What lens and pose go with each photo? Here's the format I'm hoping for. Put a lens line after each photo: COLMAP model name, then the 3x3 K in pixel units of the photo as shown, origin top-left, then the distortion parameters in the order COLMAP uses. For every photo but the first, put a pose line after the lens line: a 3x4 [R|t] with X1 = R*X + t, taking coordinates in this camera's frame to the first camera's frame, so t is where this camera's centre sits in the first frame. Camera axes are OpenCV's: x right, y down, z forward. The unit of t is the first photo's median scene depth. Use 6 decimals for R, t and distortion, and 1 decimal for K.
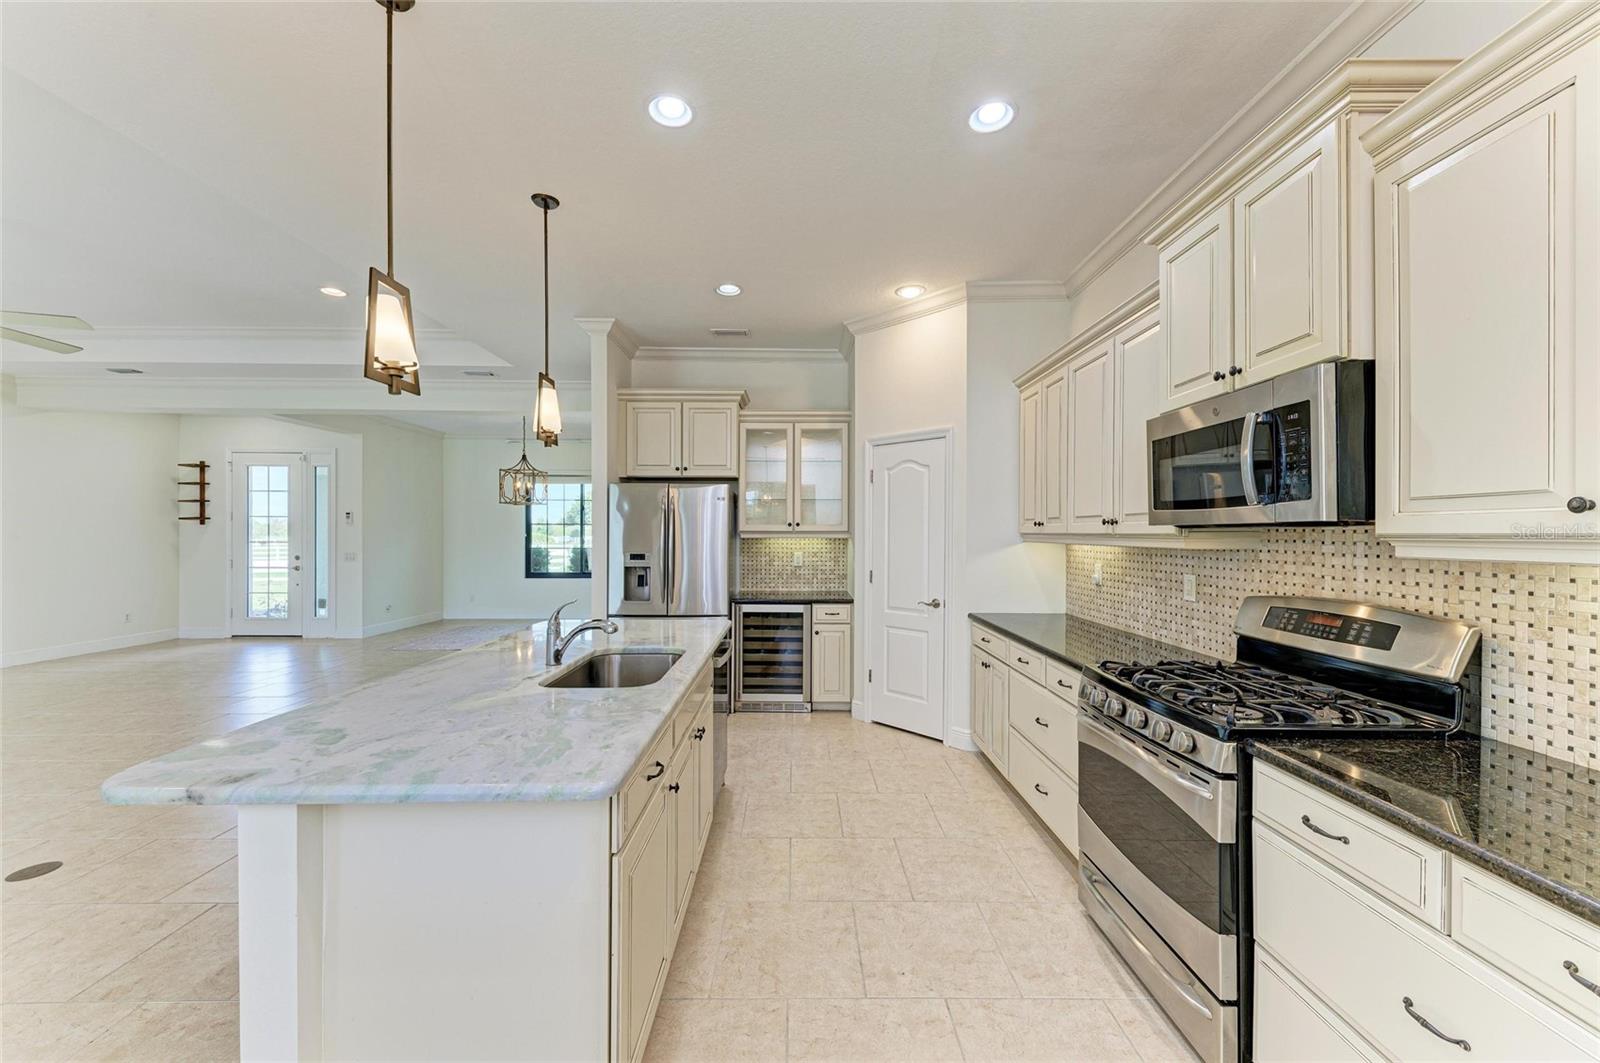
lens RADIAL K [[605.1, 0, 801.4], [0, 605.1, 536.5], [0, 0, 1]] dist [0.018934, -0.005366]
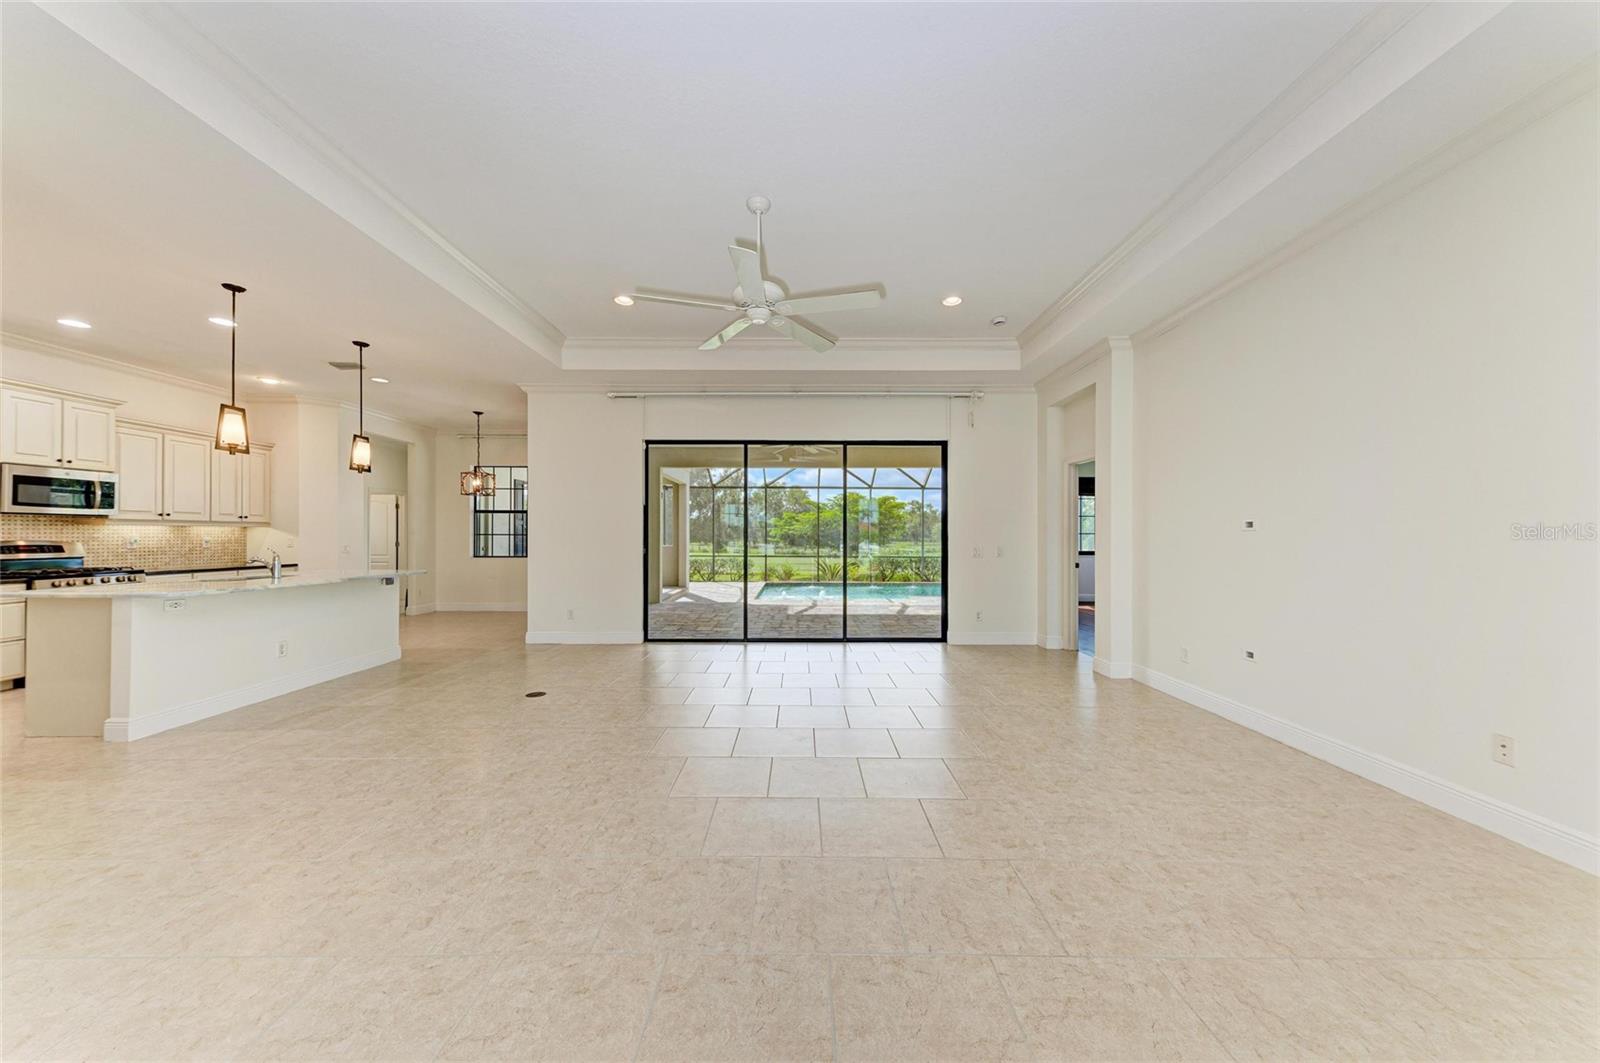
lens RADIAL K [[542.9, 0, 796.9], [0, 542.9, 537.3], [0, 0, 1]] dist [0.012279, -0.002877]
pose [[-0.999949, -0.005649, 0.008314, -1.292466], [-0.005584, 0.999954, 0.007861, 0.023611], [-0.008358, 0.007814, -0.999935, 1.665637]]
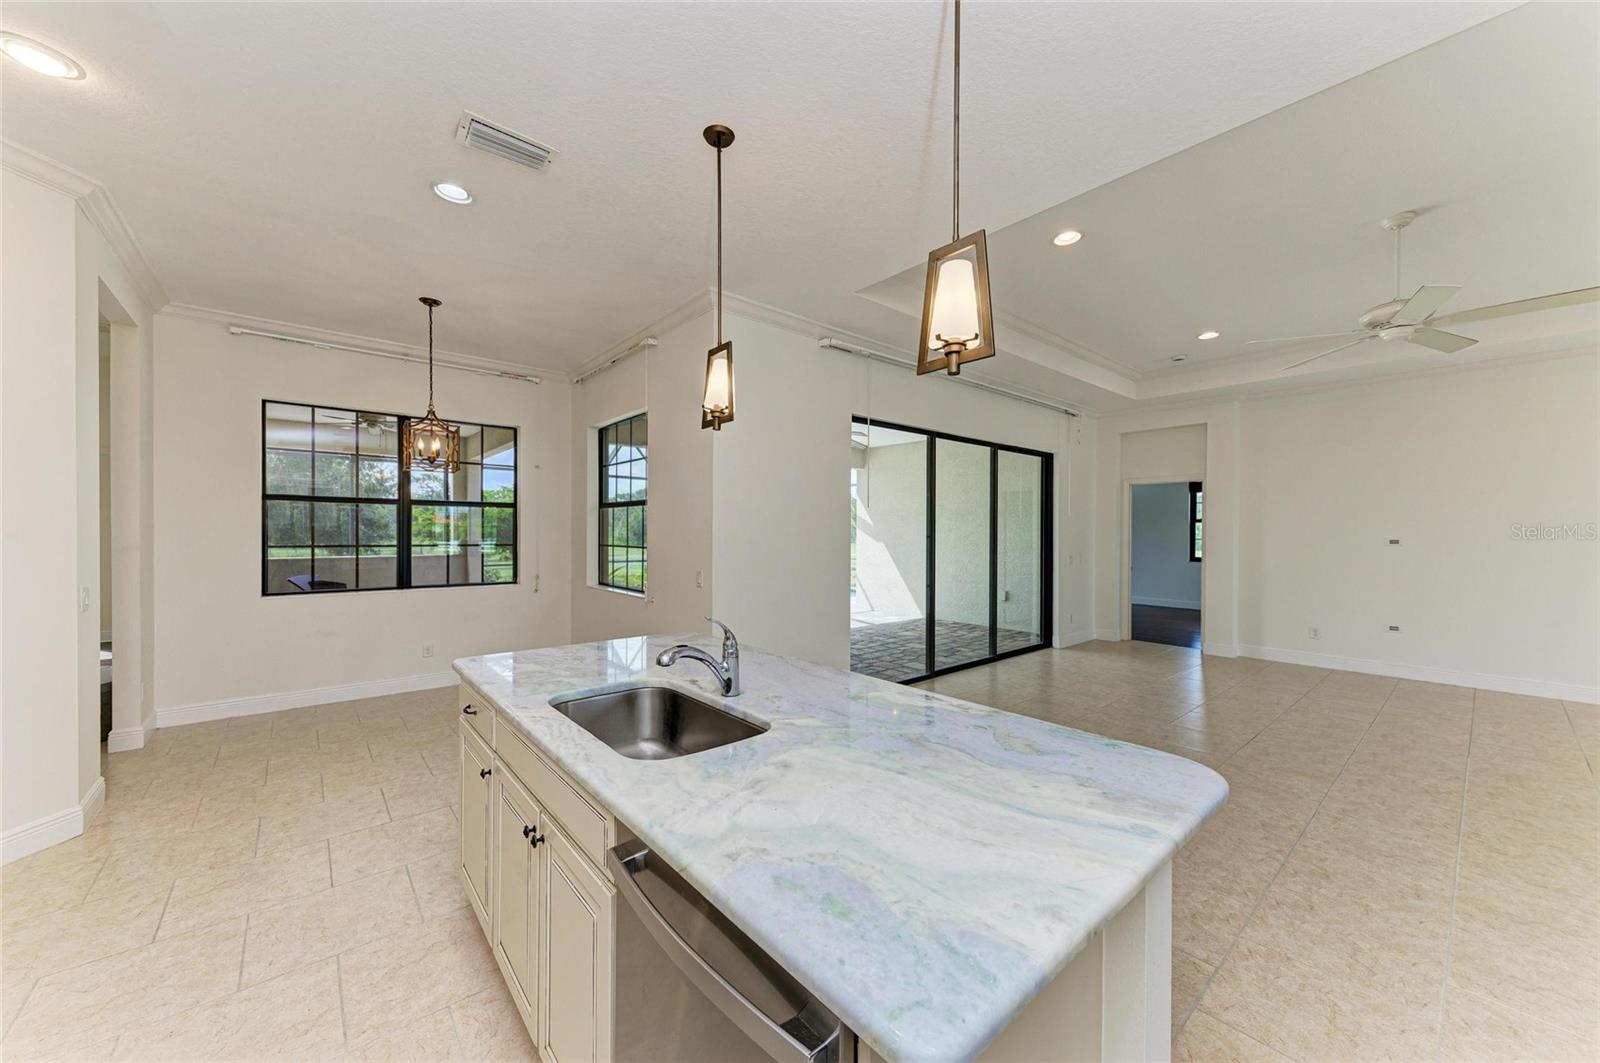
lens RADIAL K [[567.6, 0, 800.1], [0, 567.6, 535.2], [0, 0, 1]] dist [0.016620, -0.006588]
pose [[-0.772577, -0.003259, -0.634912, -0.029243], [-0.011697, 0.999890, 0.009100, -0.007306], [0.634813, 0.014457, -0.772531, 0.934125]]
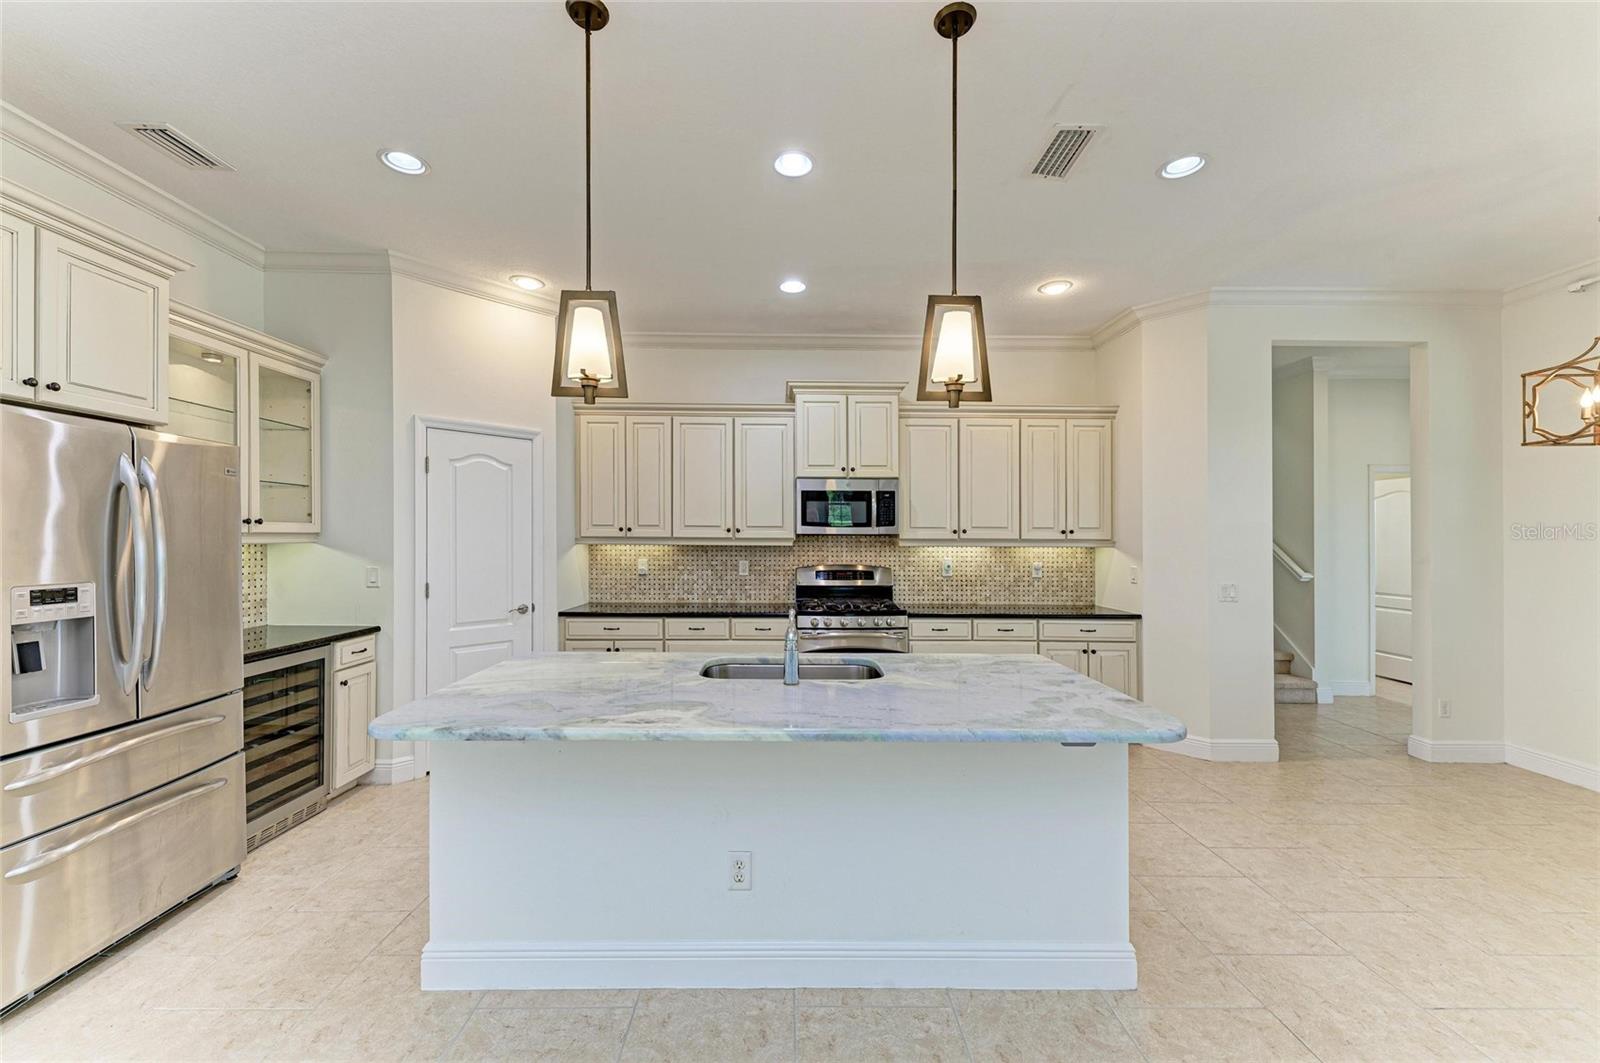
lens RADIAL K [[609.8, 0, 797.0], [0, 609.8, 532.2], [0, 0, 1]] dist [0.017506, -0.005083]
pose [[-0.009300, 0.005173, 0.999943, -0.766160], [-0.000251, 0.999987, -0.005175, -0.007408], [-0.999957, -0.000299, -0.009298, 0.574340]]
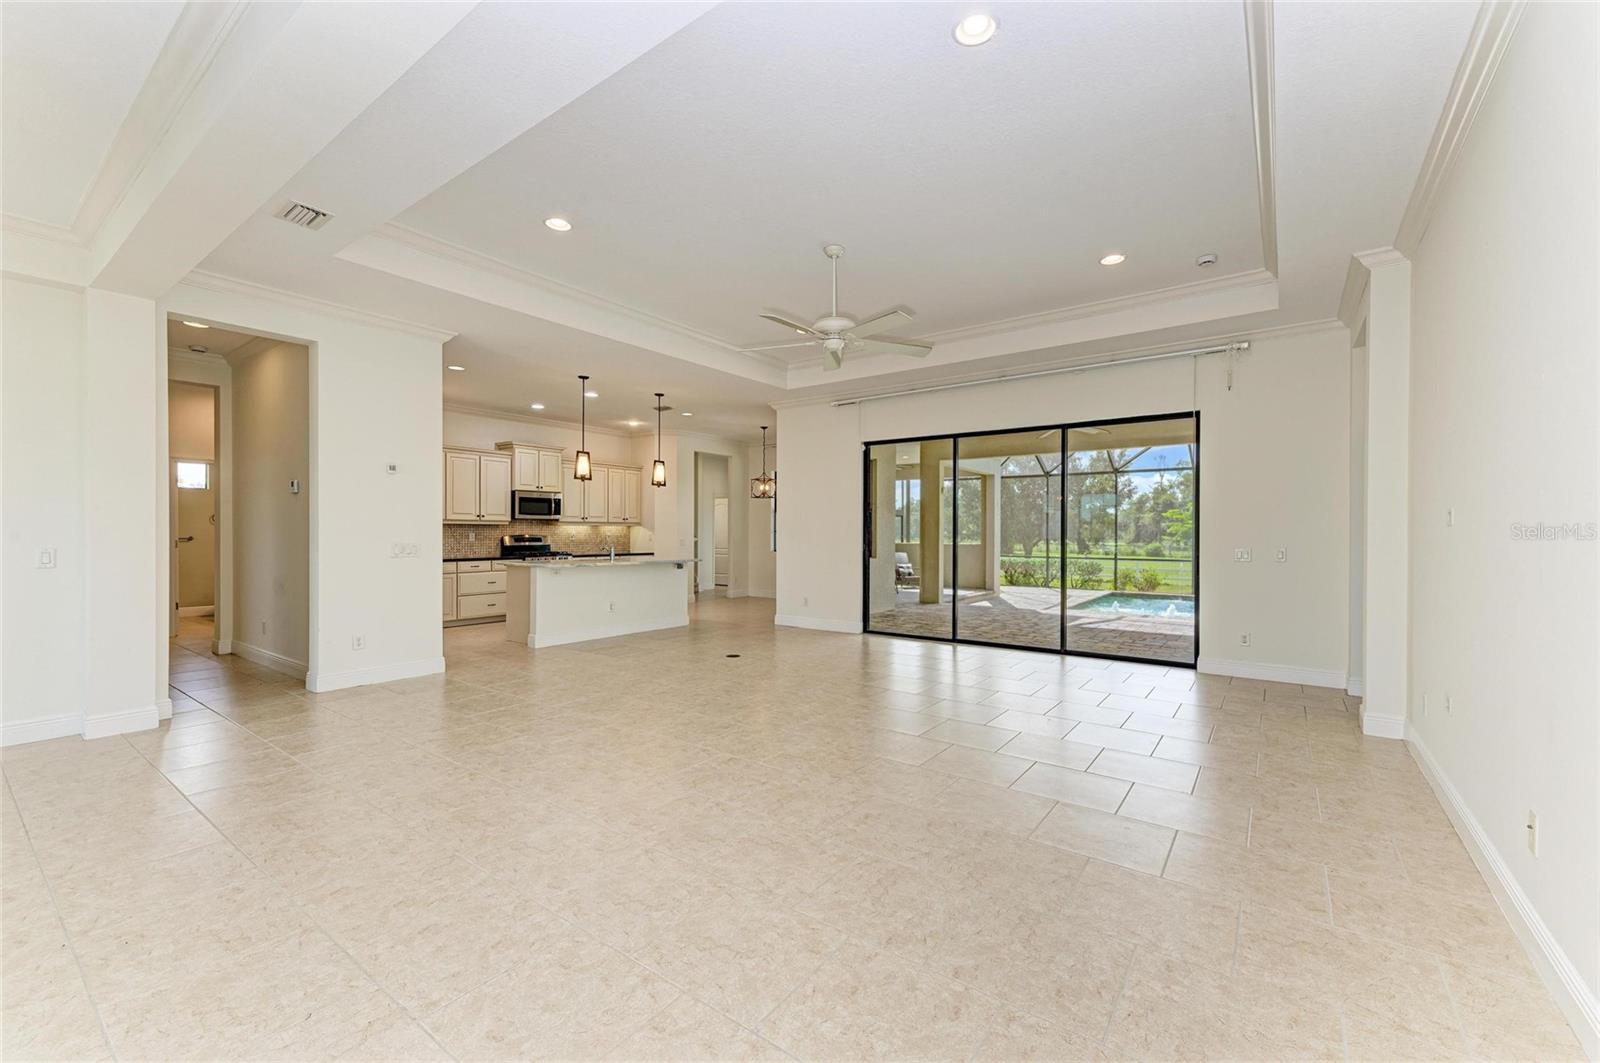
lens RADIAL K [[645.2, 0, 800.0], [0, 645.2, 531.5], [0, 0, 1]] dist [0.012336, -0.000146]
pose [[-0.799691, -0.005748, 0.600384, -1.870812], [-0.003272, 0.999981, 0.005215, 0.021688], [-0.600402, 0.002206, -0.799695, 1.799431]]
